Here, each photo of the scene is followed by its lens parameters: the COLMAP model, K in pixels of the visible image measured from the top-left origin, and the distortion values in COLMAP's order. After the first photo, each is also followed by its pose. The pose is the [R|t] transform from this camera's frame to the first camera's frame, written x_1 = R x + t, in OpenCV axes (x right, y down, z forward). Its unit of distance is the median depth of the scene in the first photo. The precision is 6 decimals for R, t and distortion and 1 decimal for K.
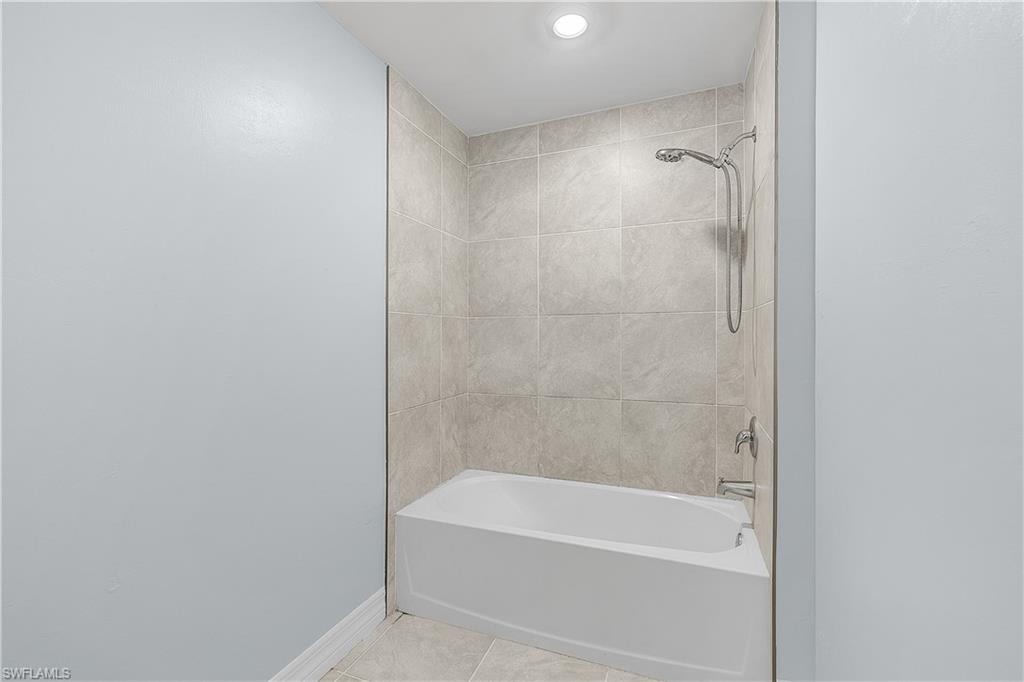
lens RADIAL K [[435.8, 0, 510.9], [0, 435.8, 342.7], [0, 0, 1]] dist [-0.000841, -0.000252]
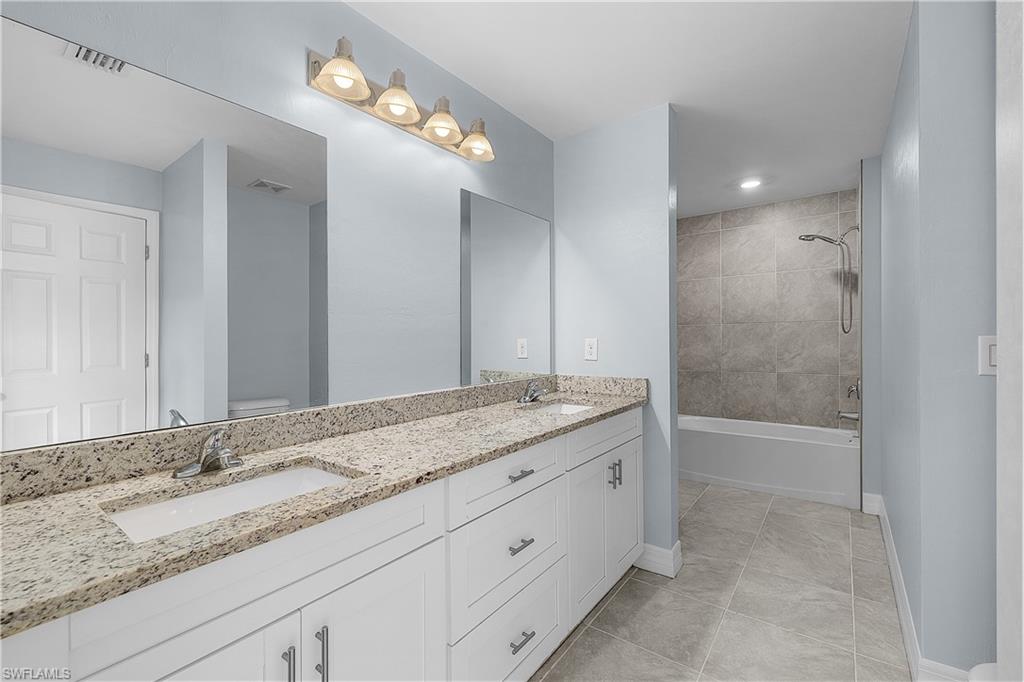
lens RADIAL K [[435.8, 0, 511.2], [0, 435.8, 343.1], [0, 0, 1]] dist [-0.000841, -0.000252]
pose [[0.963218, -0.003542, -0.268697, -0.290348], [0.003404, 0.999994, -0.000980, 0.012469], [0.268699, 0.000029, 0.963224, -0.927324]]
